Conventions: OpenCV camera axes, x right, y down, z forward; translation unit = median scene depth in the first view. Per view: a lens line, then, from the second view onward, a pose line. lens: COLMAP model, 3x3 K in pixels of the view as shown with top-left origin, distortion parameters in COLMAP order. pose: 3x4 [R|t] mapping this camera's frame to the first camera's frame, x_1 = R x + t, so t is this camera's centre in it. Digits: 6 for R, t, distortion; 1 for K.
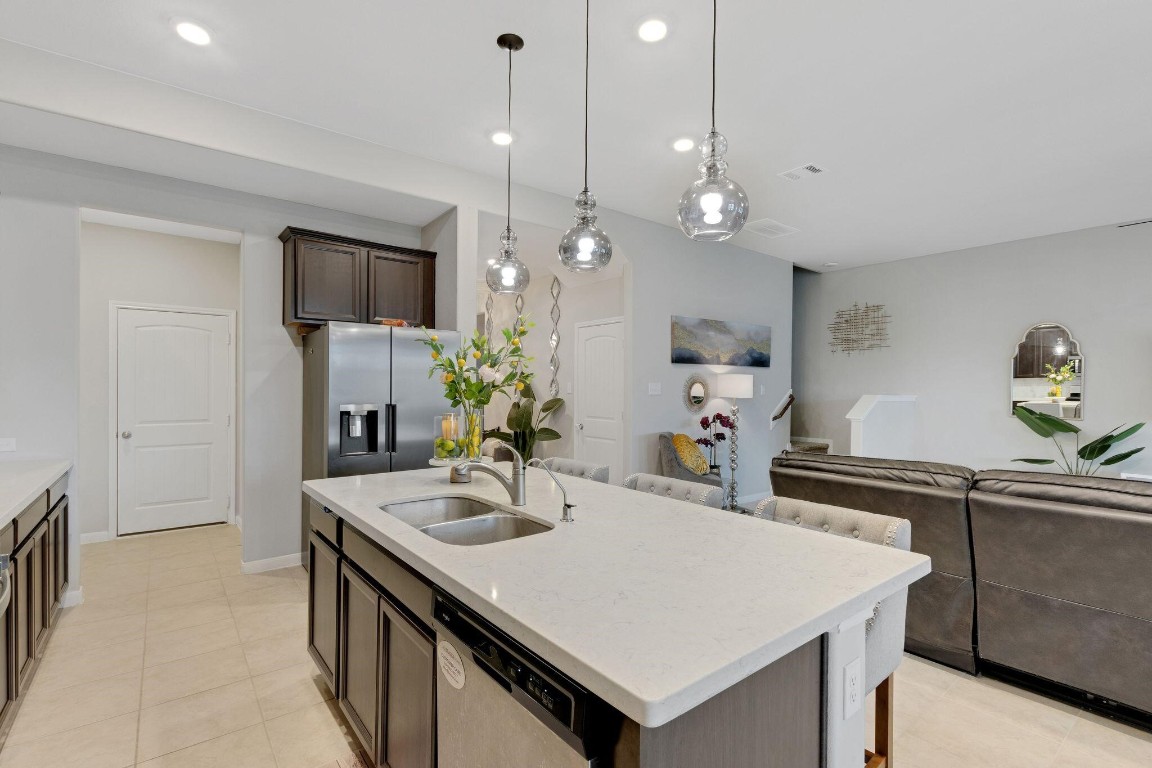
lens RADIAL K [[538.6, 0, 572.9], [0, 538.6, 386.0], [0, 0, 1]] dist [0.001319, -0.000330]
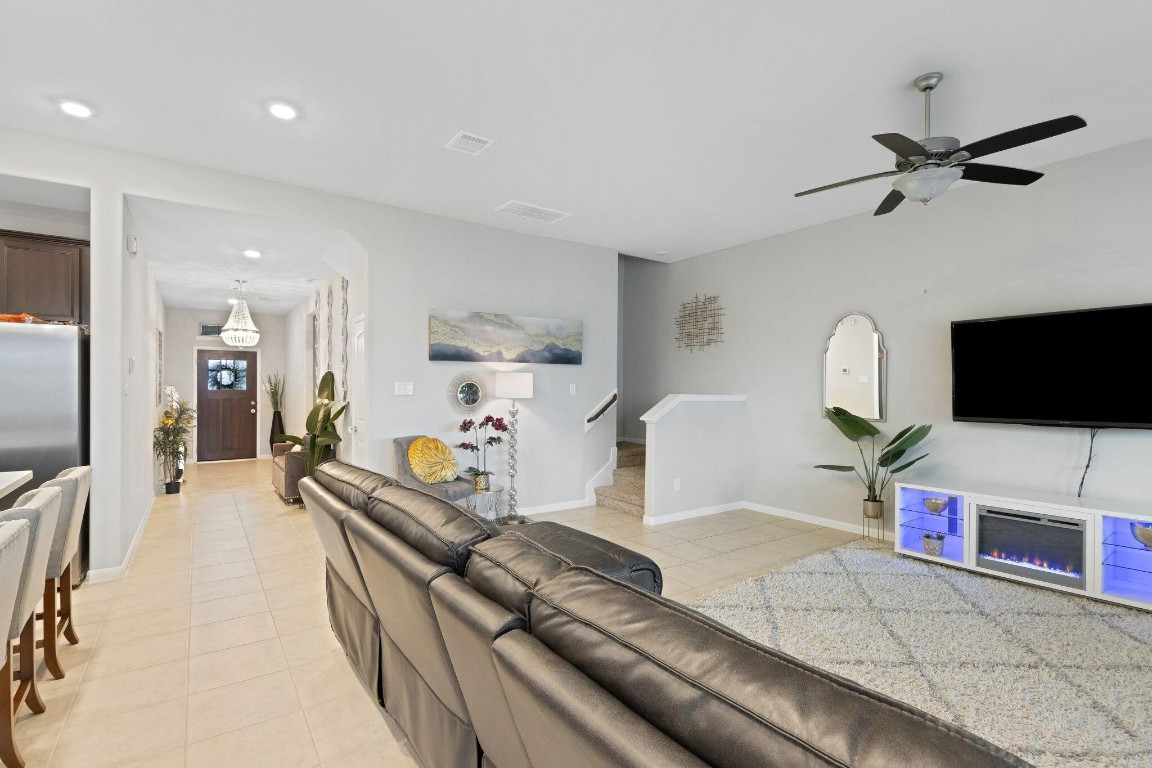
lens RADIAL K [[538.6, 0, 576.3], [0, 538.6, 380.9], [0, 0, 1]] dist [0.001319, -0.000330]
pose [[0.999244, -0.004528, -0.038603, 0.433783], [0.004221, 0.999959, -0.008029, 0.000568], [0.038637, 0.007860, 0.999222, 0.085747]]
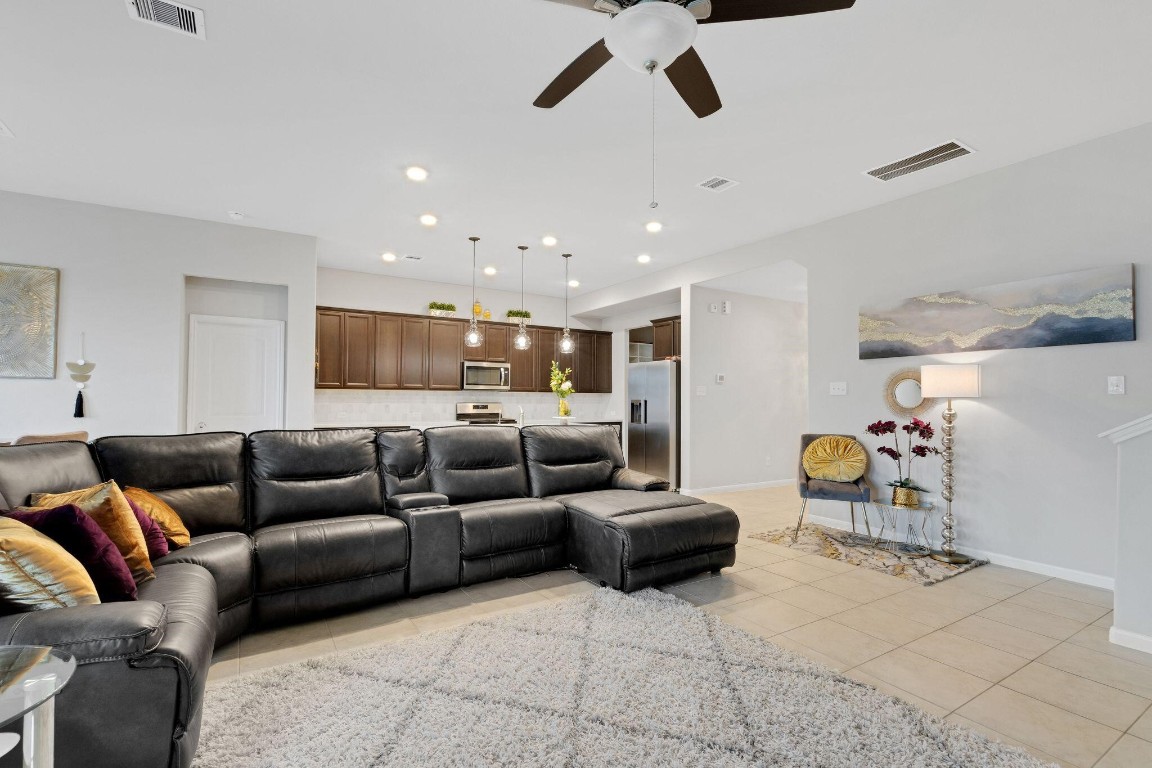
lens RADIAL K [[538.6, 0, 572.5], [0, 538.6, 388.5], [0, 0, 1]] dist [0.001319, -0.000330]
pose [[-0.118417, -0.031339, -0.992469, 1.041015], [0.001158, 0.999497, -0.031700, 0.030630], [0.992963, -0.004903, -0.118321, 0.580321]]
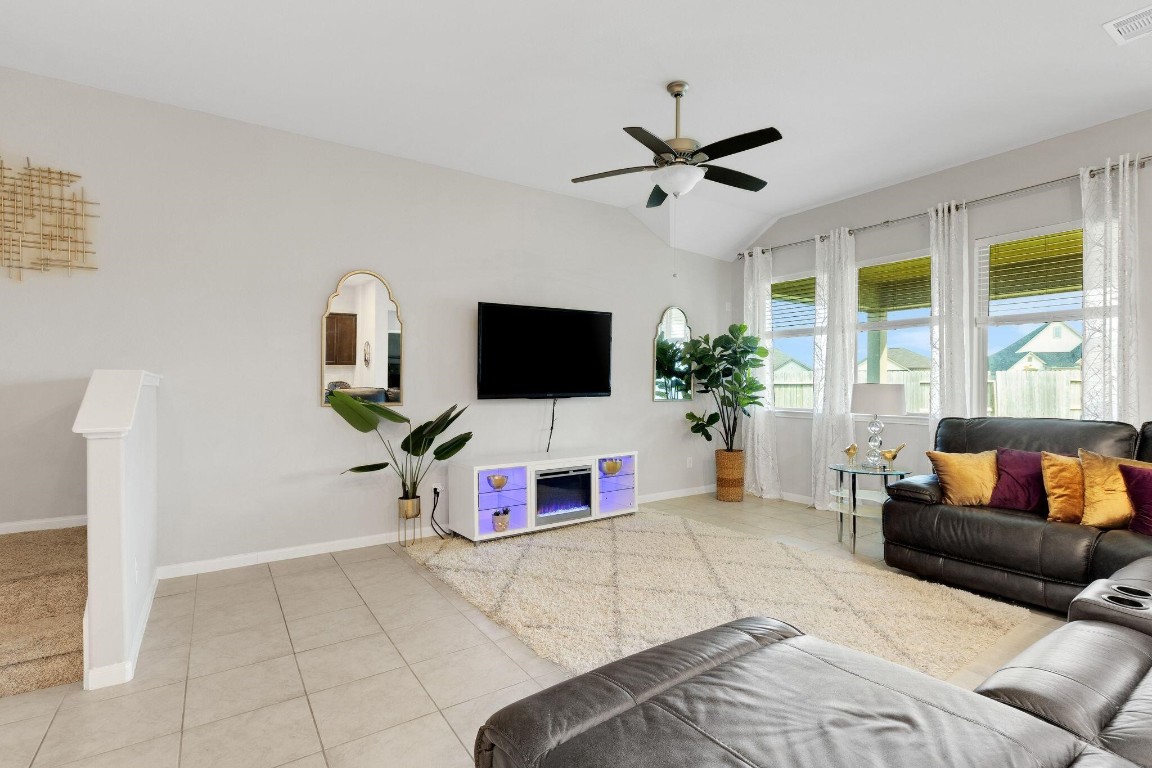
lens RADIAL K [[538.6, 0, 579.0], [0, 538.6, 387.7], [0, 0, 1]] dist [0.001319, -0.000330]
pose [[0.073711, -0.015615, 0.997157, 0.178788], [-0.003403, 0.999868, 0.015909, 0.023299], [-0.997274, -0.004566, 0.073648, 0.641844]]
